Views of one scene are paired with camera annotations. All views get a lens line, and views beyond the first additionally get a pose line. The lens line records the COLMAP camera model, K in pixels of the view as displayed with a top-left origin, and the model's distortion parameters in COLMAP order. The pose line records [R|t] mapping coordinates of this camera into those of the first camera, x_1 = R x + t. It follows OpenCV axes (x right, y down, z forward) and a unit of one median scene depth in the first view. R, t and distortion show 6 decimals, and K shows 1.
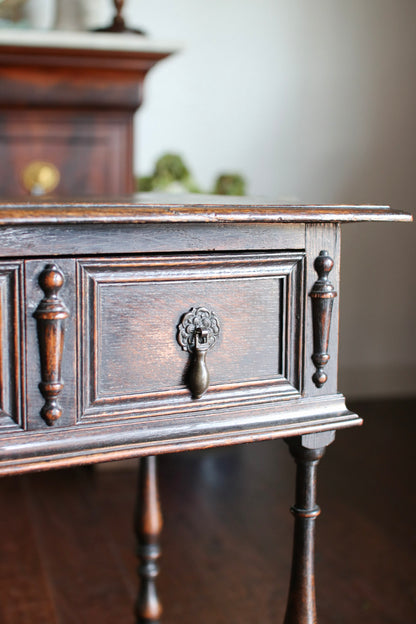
lens RADIAL K [[905.7, 0, 208.6], [0, 905.7, 319.7], [0, 0, 1]] dist [-0.190781, 0.337661]
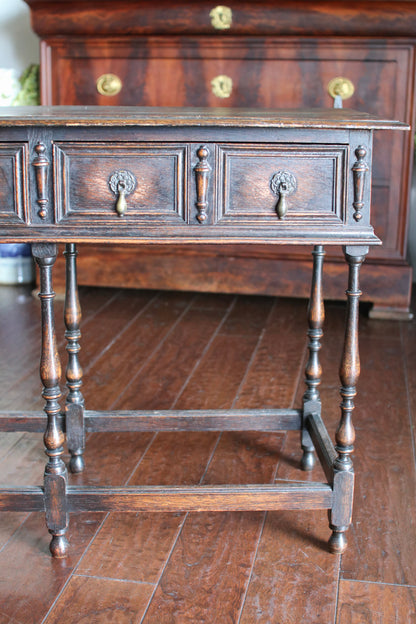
lens RADIAL K [[888.7, 0, 208.0], [0, 888.7, 312.0], [0, 0, 1]] dist [-0.161760, 0.169980]
pose [[0.898663, 0.109484, -0.424756, 0.680114], [-0.064051, 0.990723, 0.119853, 0.067705], [0.433938, -0.080501, 0.897339, -0.792571]]
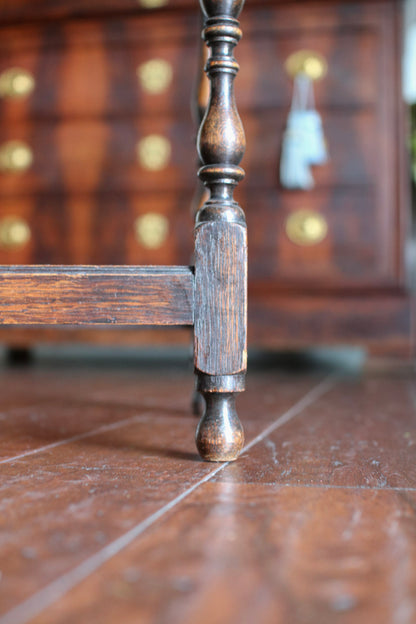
lens RADIAL K [[876.4, 0, 208.0], [0, 876.4, 312.0], [0, 0, 1]] dist [-0.156907, 0.298915]
pose [[0.888756, -0.021975, -0.457854, 0.496139], [-0.062738, 0.983619, -0.168992, 0.899798], [0.454068, 0.178917, 0.872818, 0.468788]]
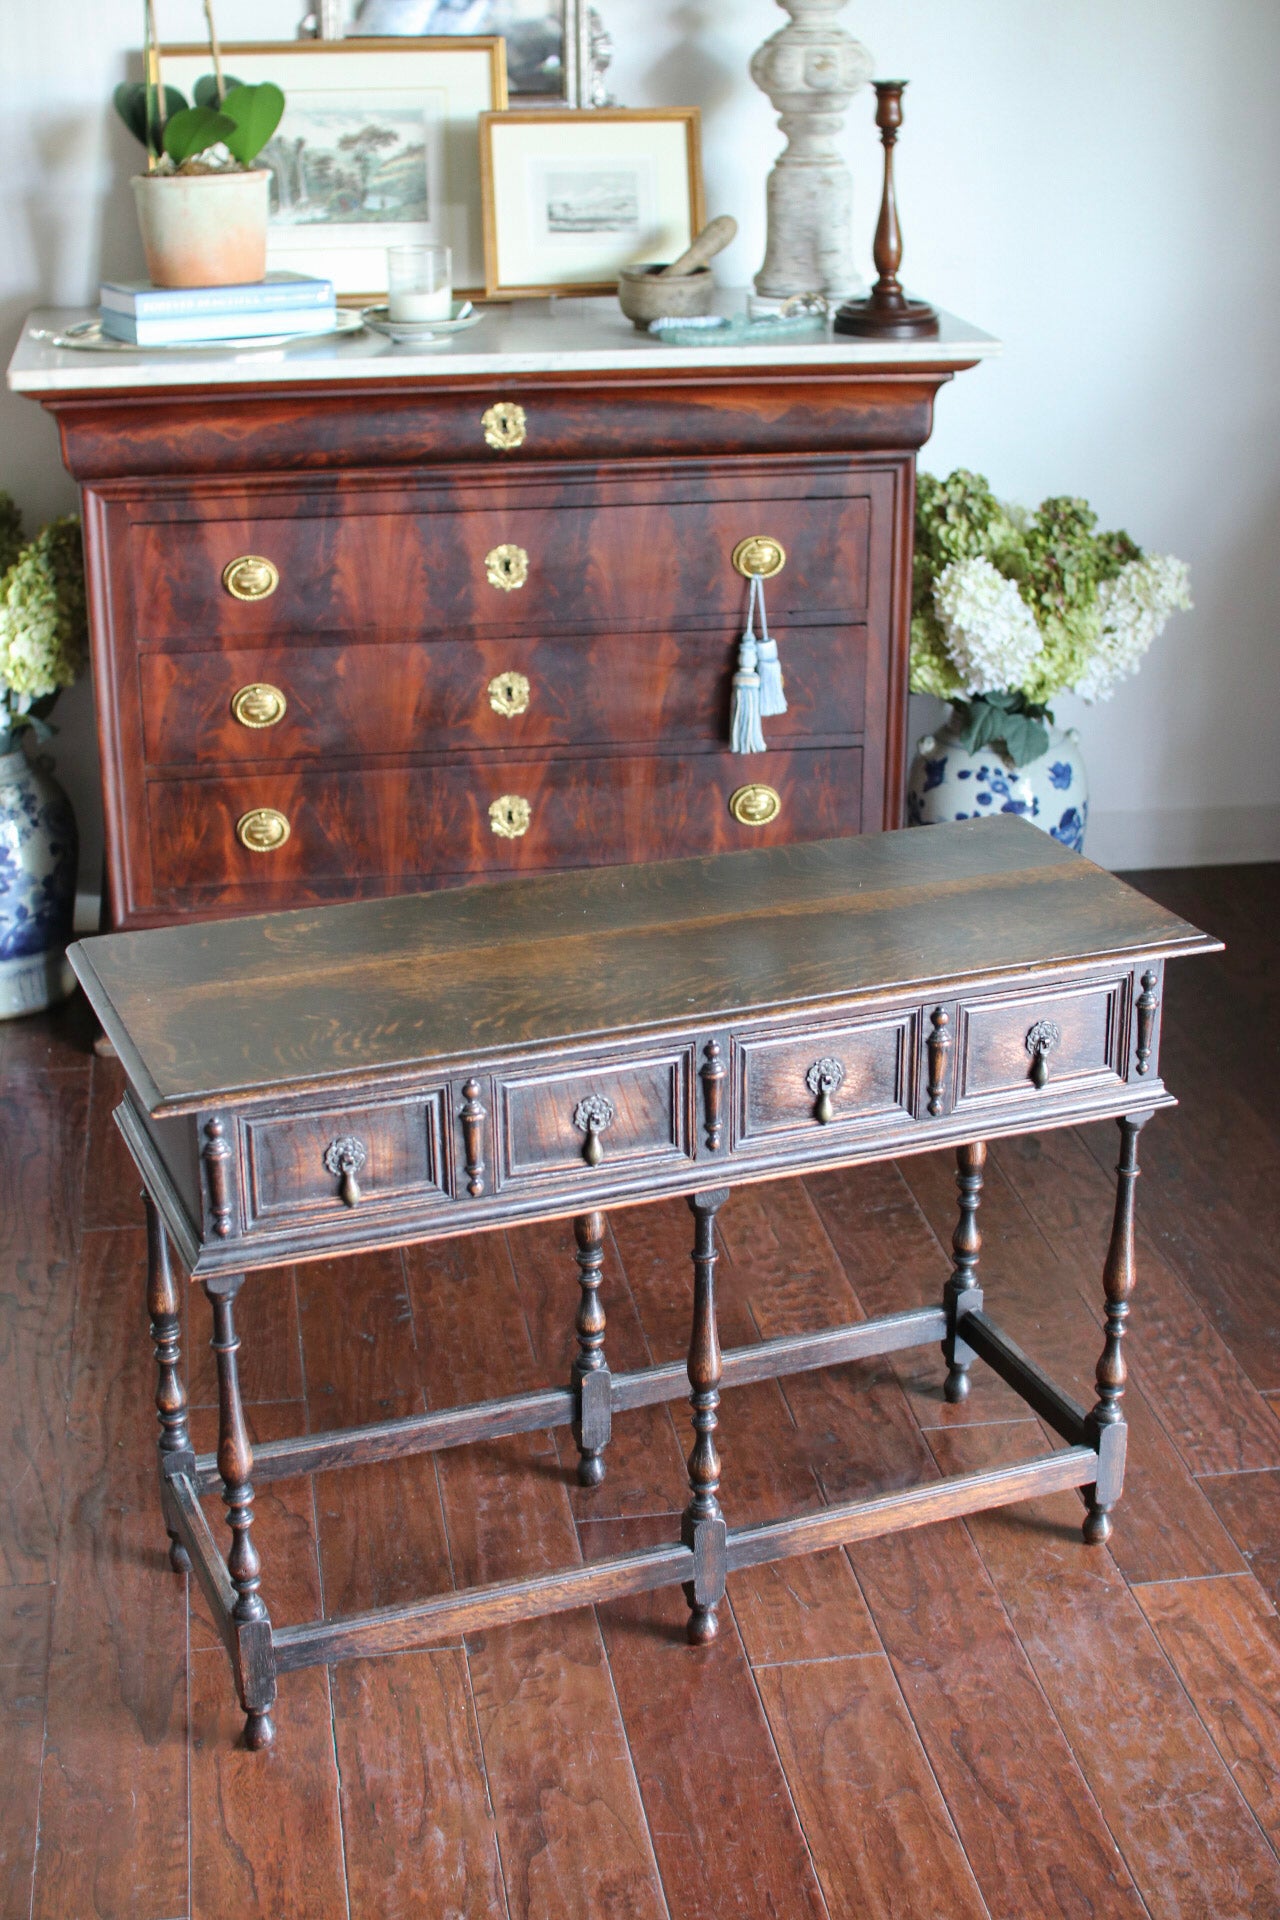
lens RADIAL K [[2696.8, 0, 640.0], [0, 2696.8, 960.0], [0, 0, 1]] dist [-0.156907, 0.298915]
pose [[0.992337, 0.026014, -0.120790, -0.120254], [0.001128, 0.975637, 0.219387, -0.936421], [0.123554, -0.217842, 0.968132, -2.750939]]
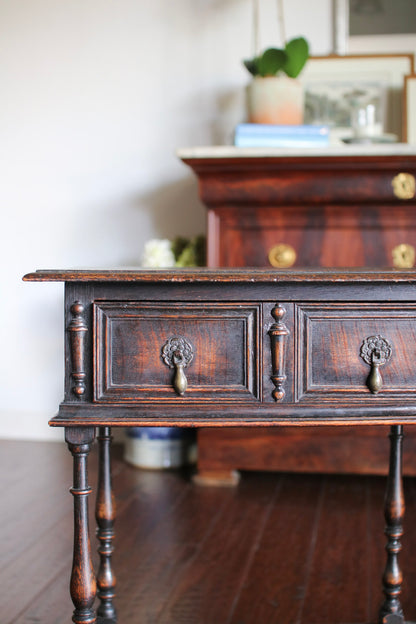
lens RADIAL K [[872.6, 0, 208.0], [0, 872.6, 312.0], [0, 0, 1]] dist [-0.178782, 0.241010]
pose [[0.898150, 0.010861, -0.439555, -0.210480], [-0.052326, 0.995231, -0.082327, 0.123584], [0.436565, 0.096942, 0.894435, -0.807712]]
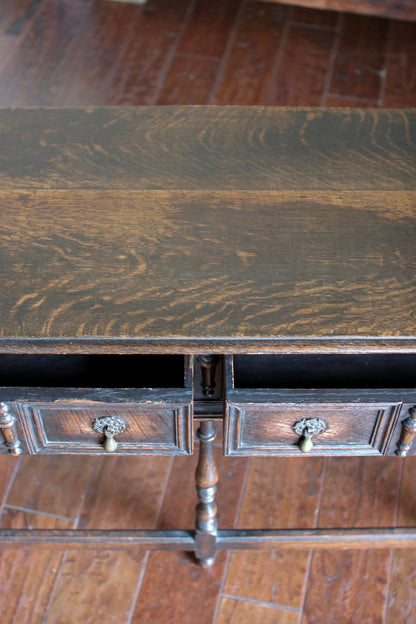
lens RADIAL K [[949.8, 0, 192.6], [0, 949.8, 325.5], [0, 0, 1]] dist [-0.158228, 0.148667]
pose [[0.880023, 0.366267, -0.302338, -0.011216], [-0.055361, 0.711364, 0.700640, -1.190109], [0.471693, -0.599842, 0.646293, -0.289588]]
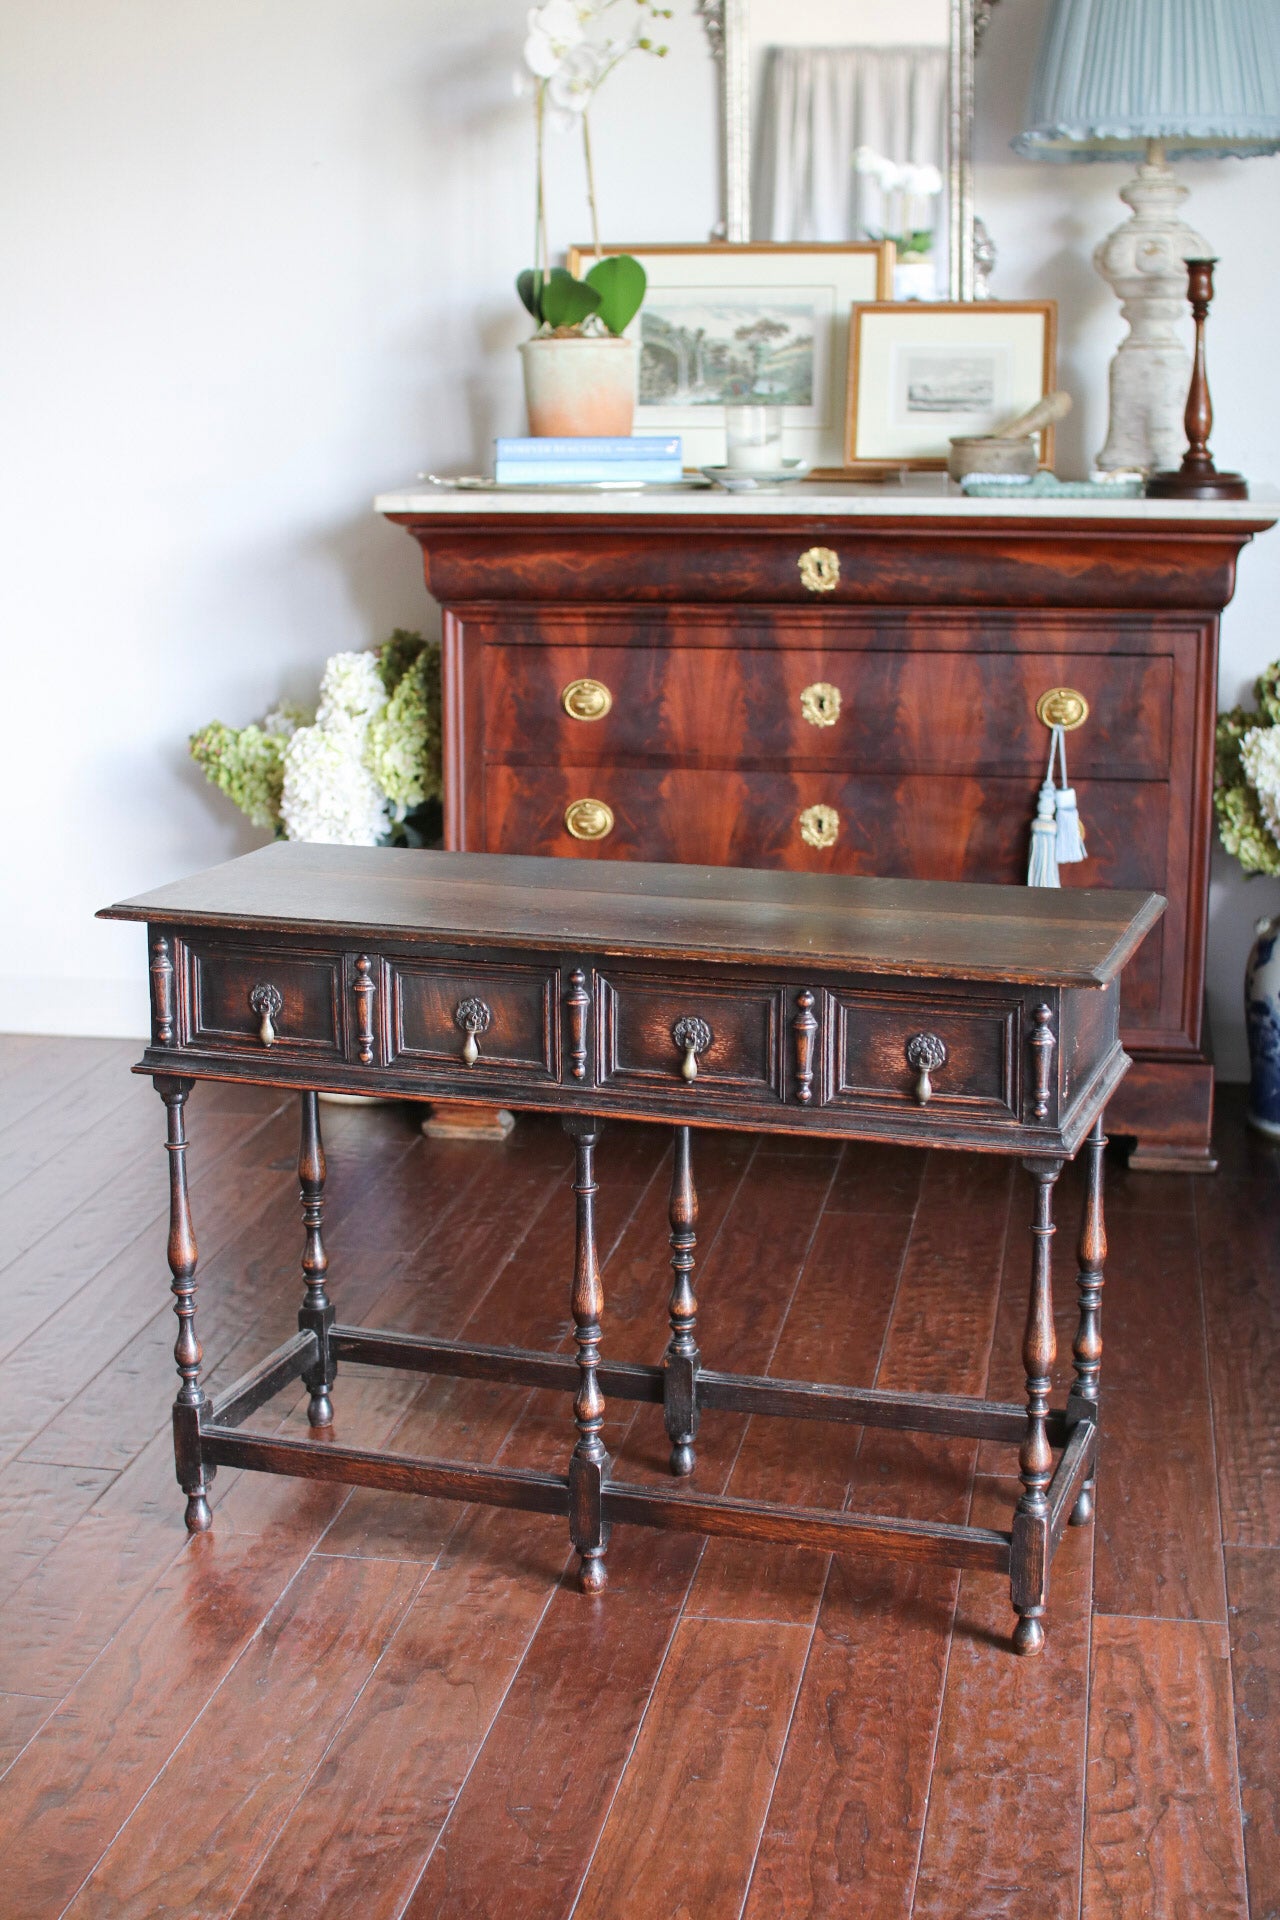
lens RADIAL K [[2696.8, 0, 640.0], [0, 2696.8, 960.0], [0, 0, 1]] dist [-0.156907, 0.298915]
pose [[0.900387, 0.075179, -0.428545, 1.200230], [-0.047197, 0.996023, 0.075570, -0.352919], [0.432522, -0.047816, 0.900354, -2.777619]]
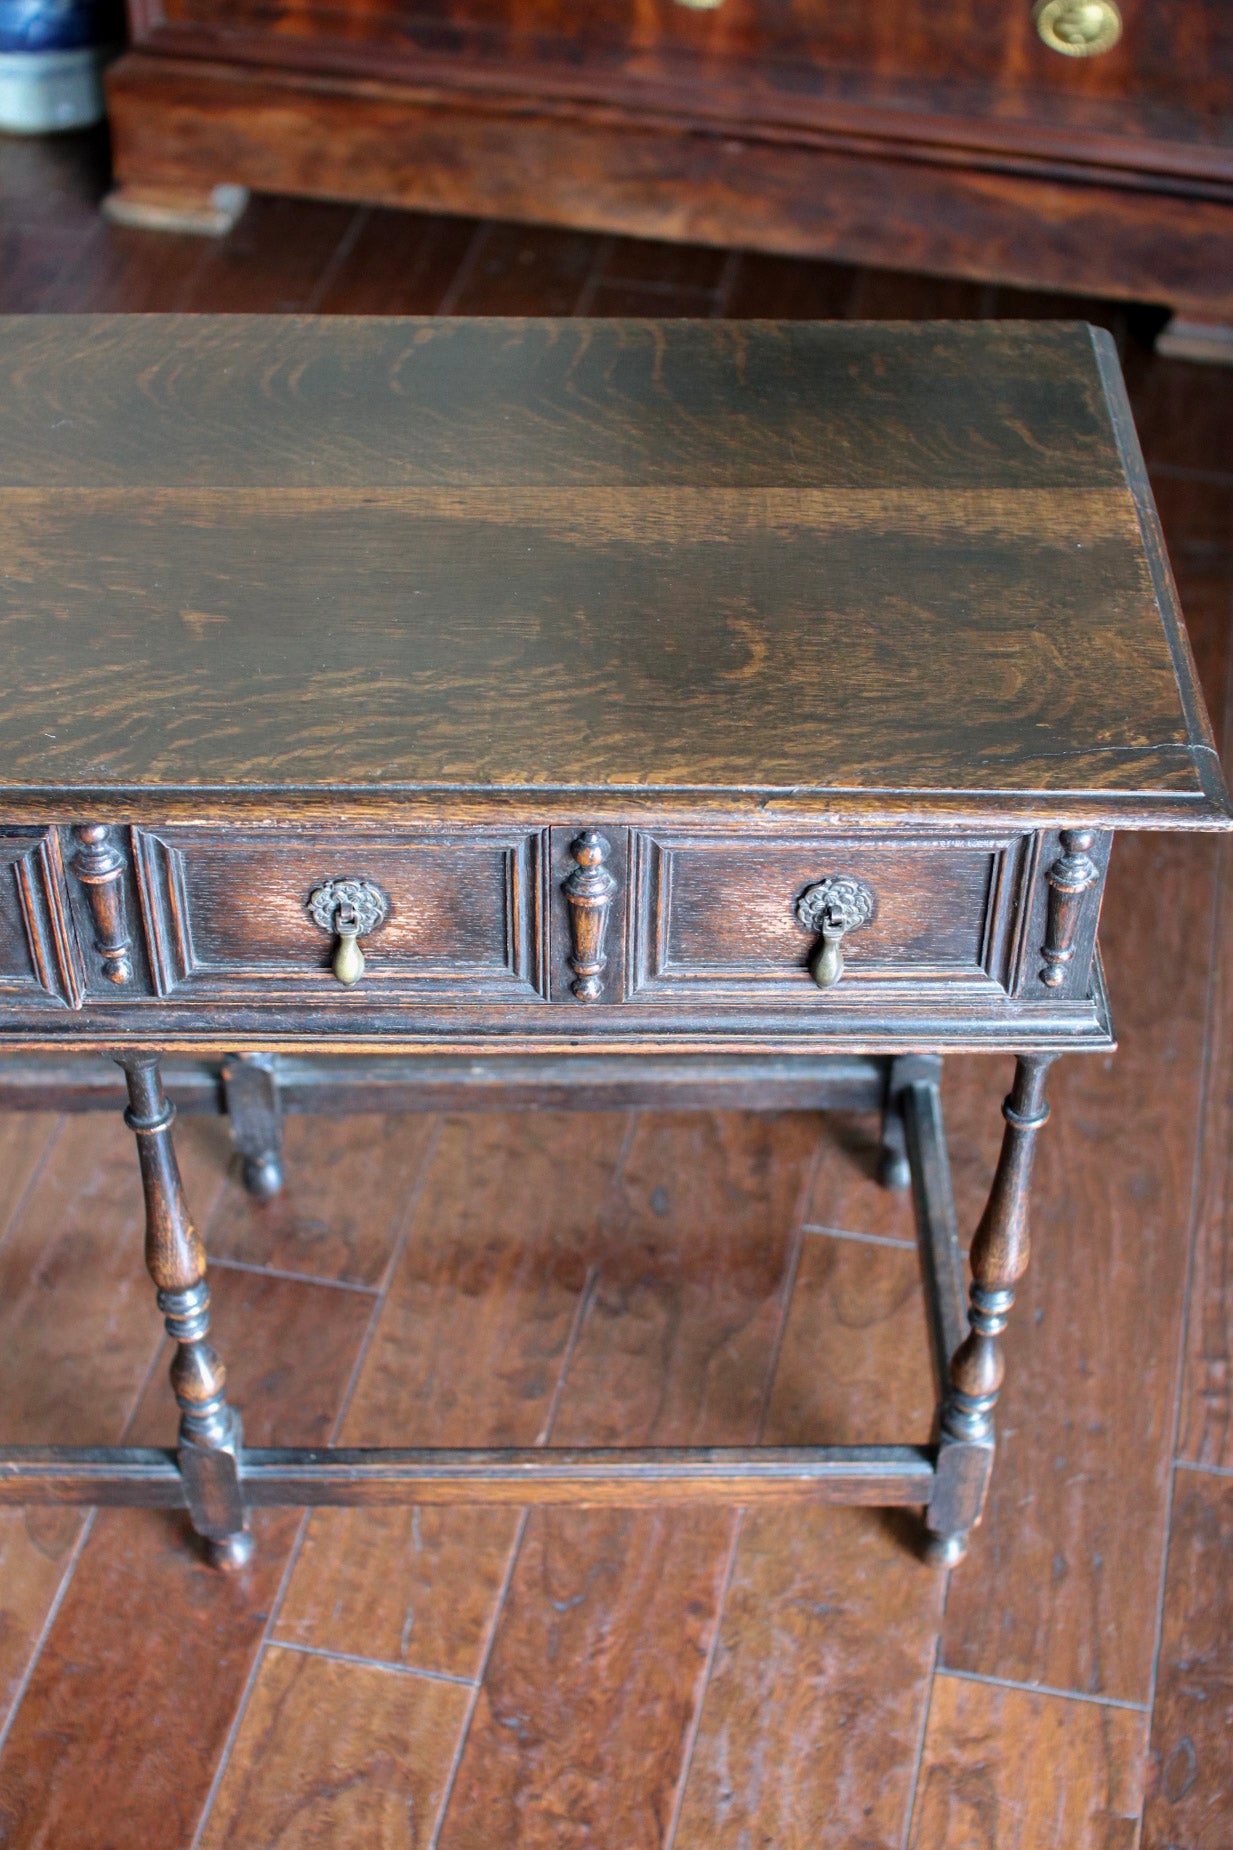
lens RADIAL K [[2685.3, 0, 618.3], [0, 2685.3, 947.9], [0, 0, 1]] dist [-0.190781, 0.337661]
pose [[0.885122, 0.326950, -0.331154, 0.492781], [-0.069842, 0.796881, 0.600086, -1.095083], [0.460088, -0.508021, 0.728172, -0.467118]]
